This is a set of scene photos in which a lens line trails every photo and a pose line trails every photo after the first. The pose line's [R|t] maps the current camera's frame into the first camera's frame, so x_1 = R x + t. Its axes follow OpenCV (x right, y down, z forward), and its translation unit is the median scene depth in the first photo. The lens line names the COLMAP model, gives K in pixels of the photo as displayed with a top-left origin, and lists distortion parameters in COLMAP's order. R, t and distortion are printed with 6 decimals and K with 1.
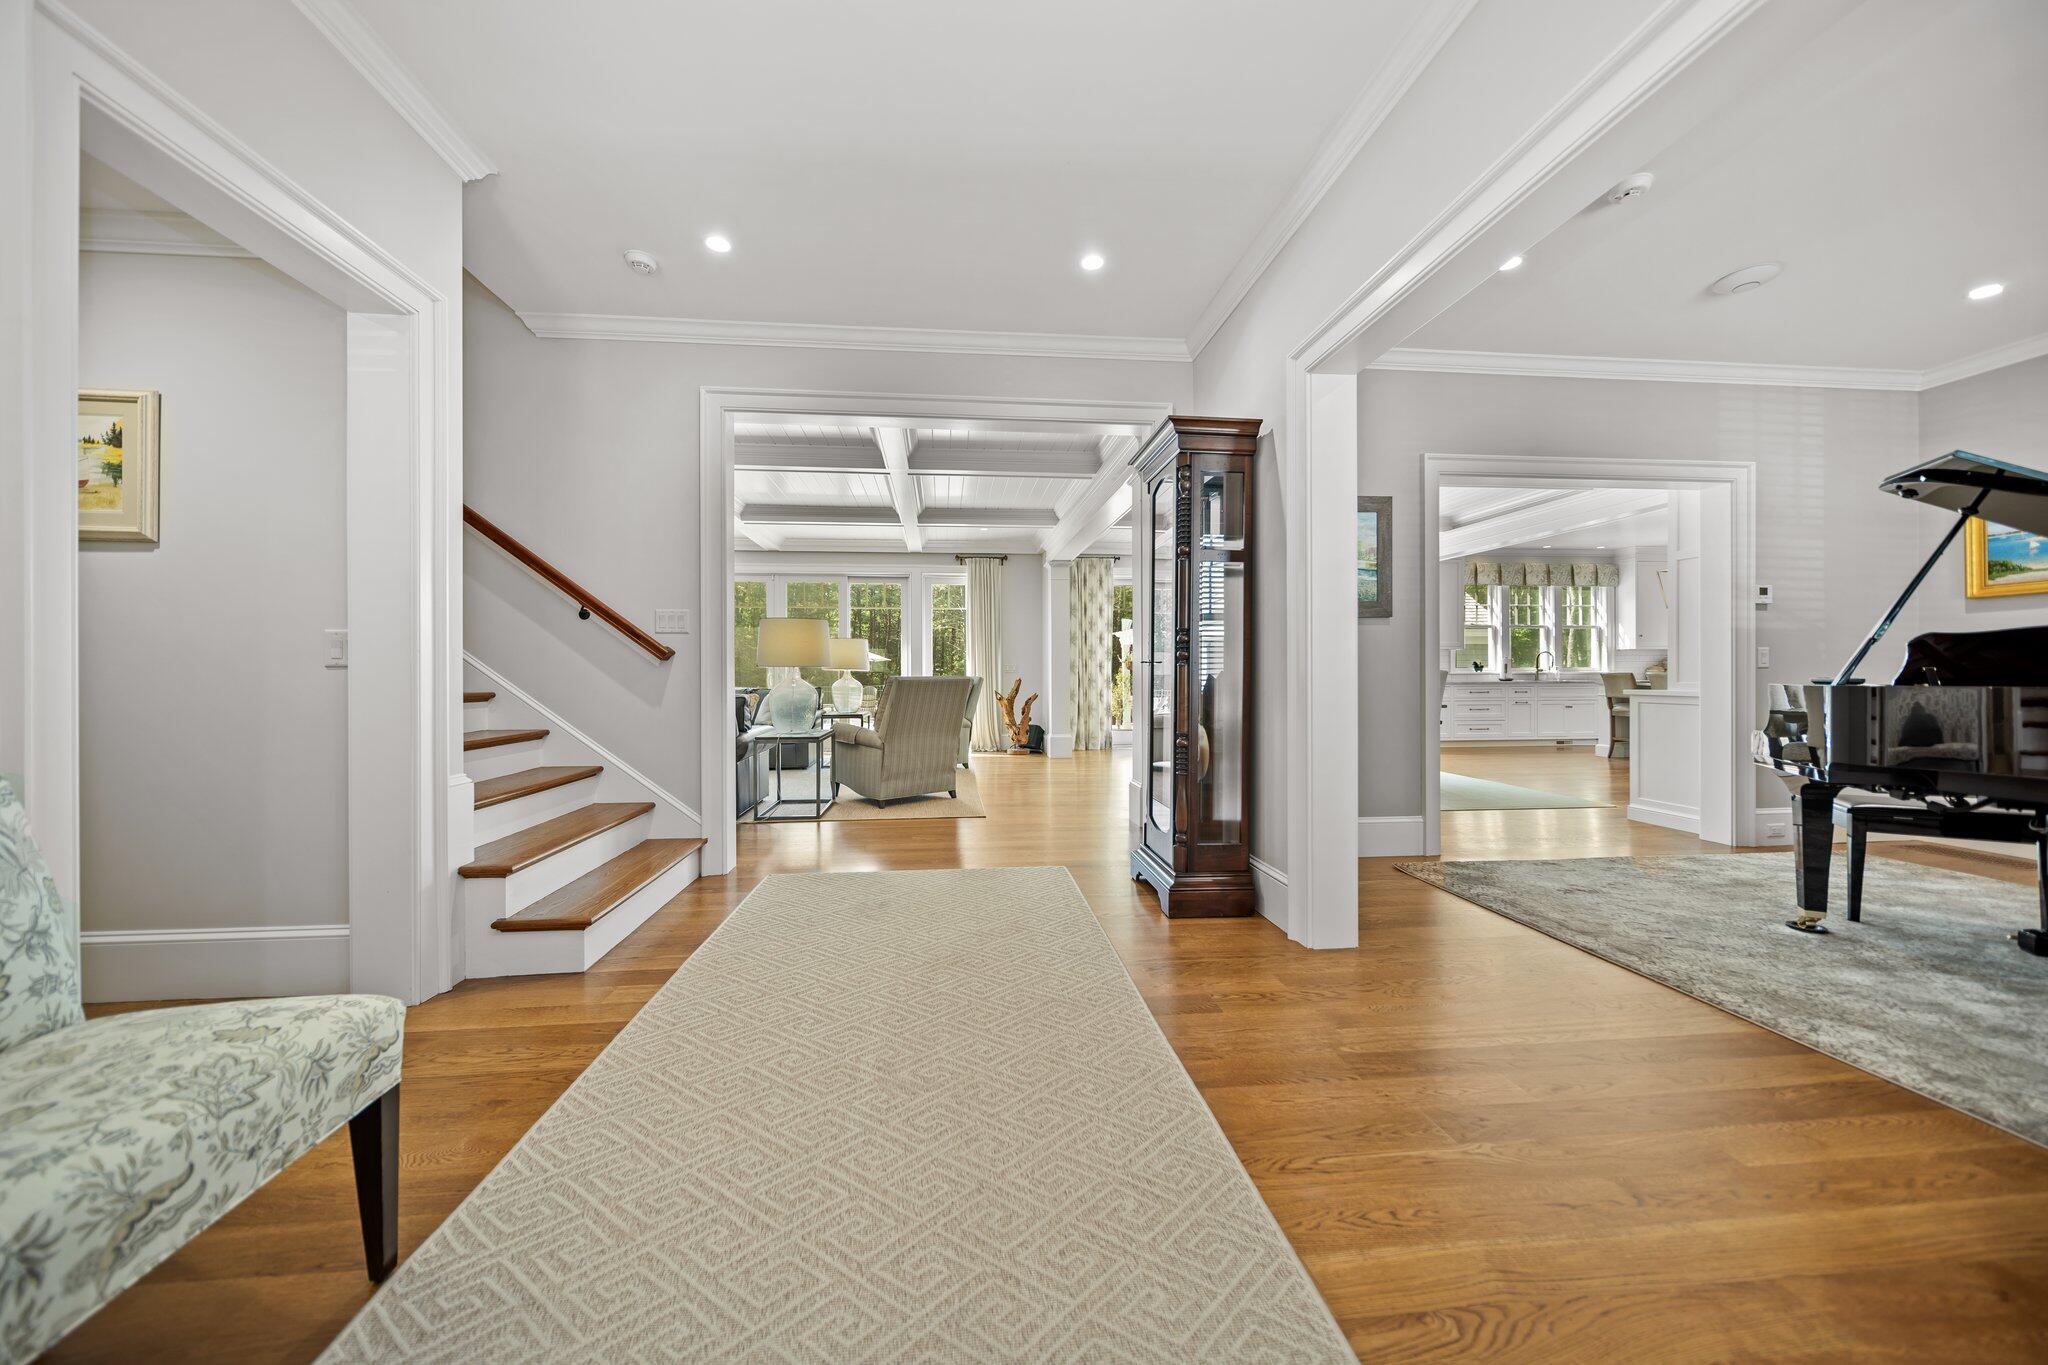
lens RADIAL K [[716.1, 0, 1016.8], [0, 716.1, 670.5], [0, 0, 1]] dist [0.010418, -0.000131]
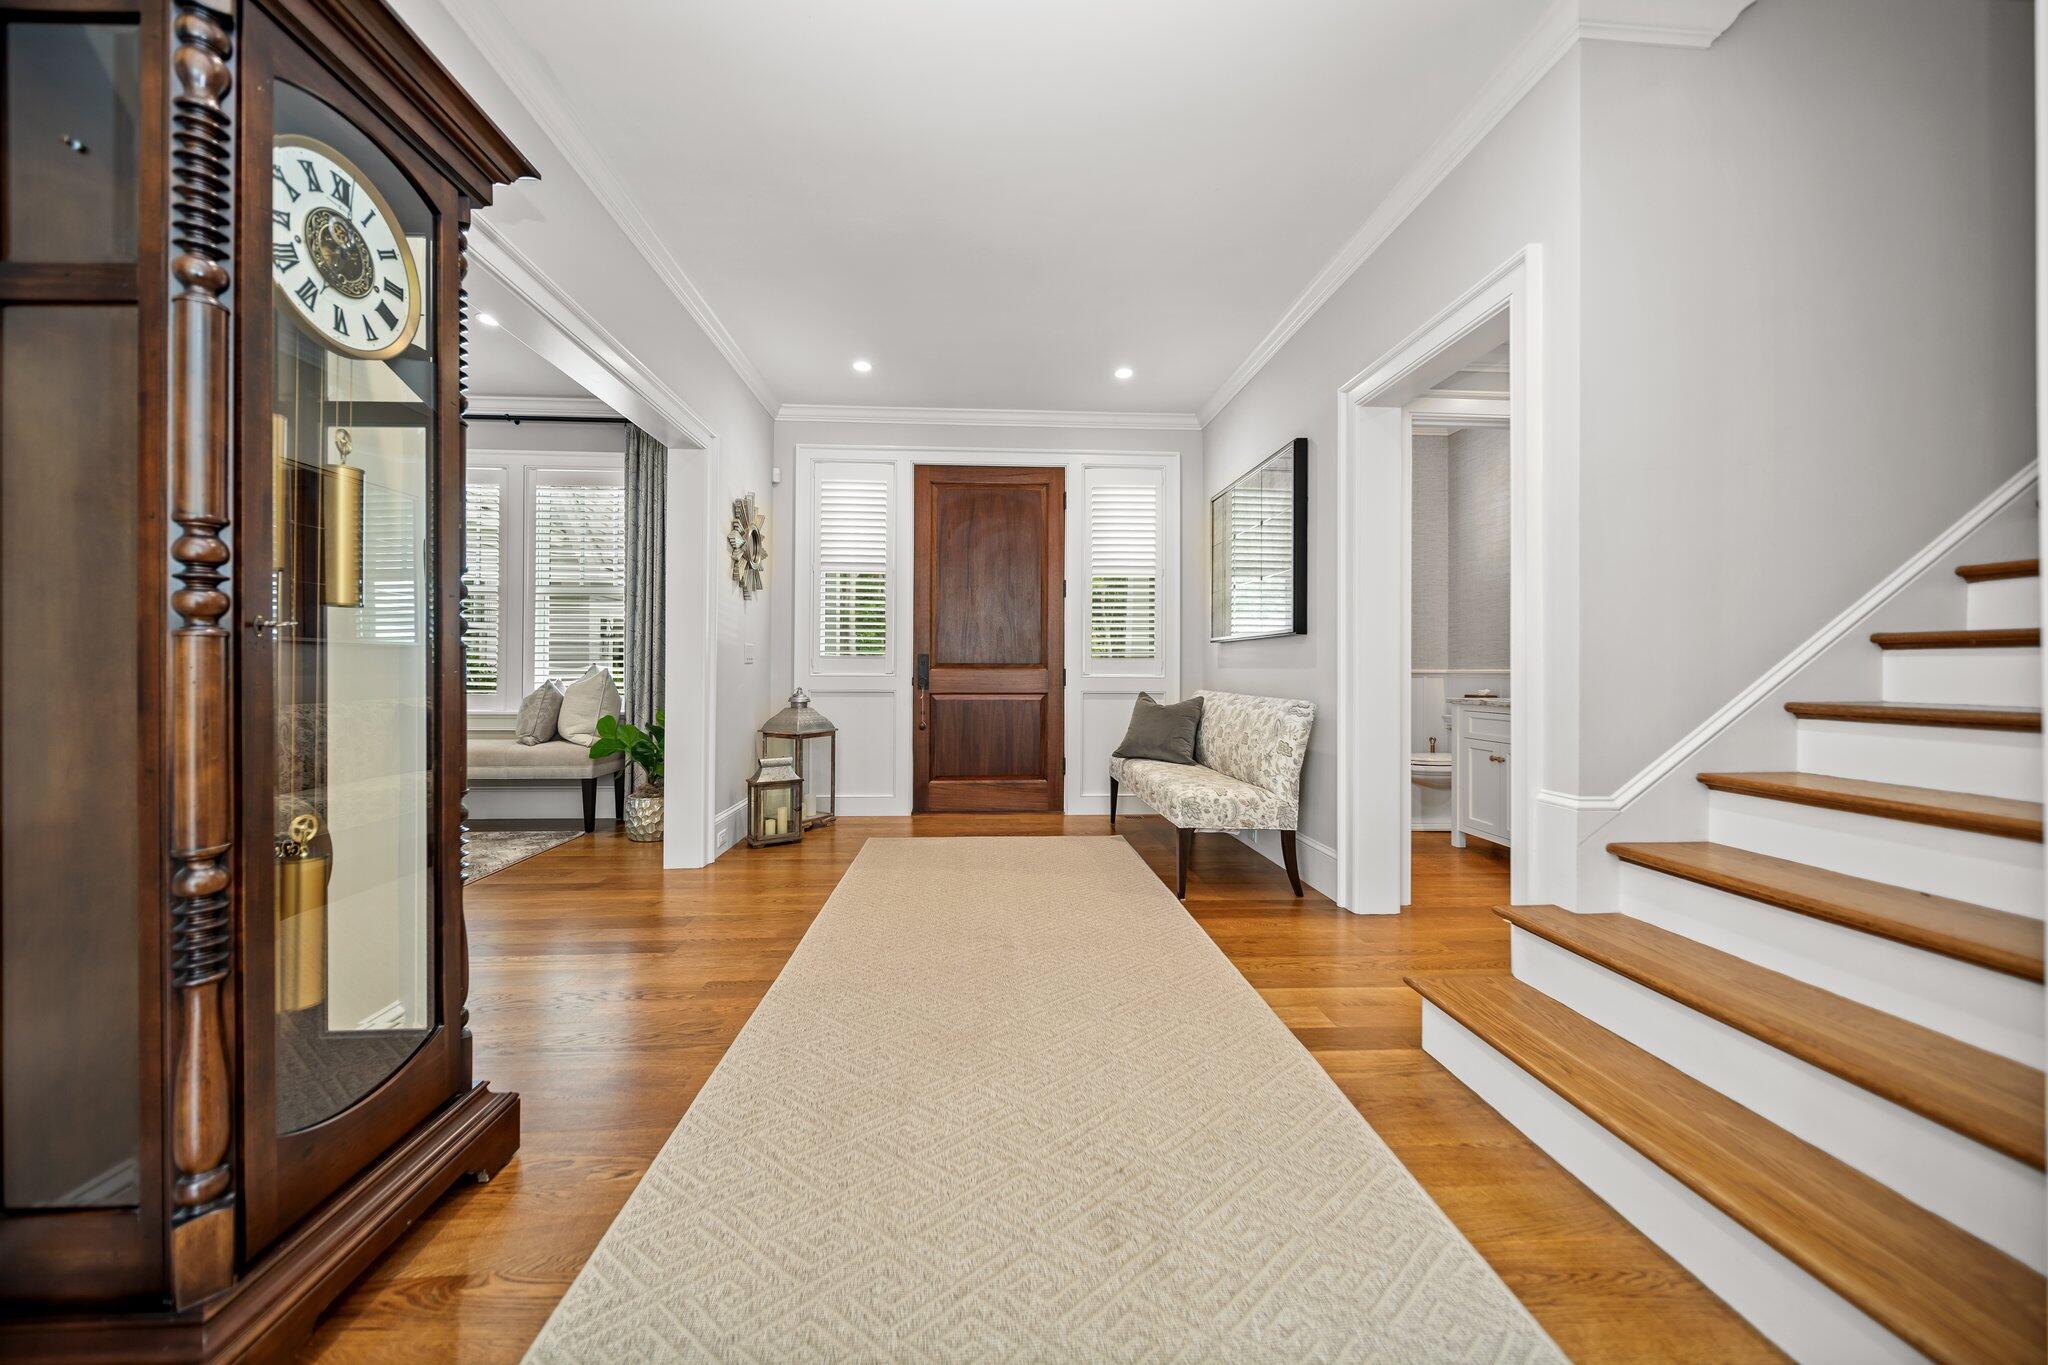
lens RADIAL K [[716.1, 0, 1013.2], [0, 716.1, 669.2], [0, 0, 1]] dist [0.010418, -0.000131]
pose [[-0.998841, -0.002337, 0.048079, -0.229361], [-0.003107, 0.999868, -0.015961, 0.024827], [-0.048035, -0.016091, -0.998716, 2.139112]]
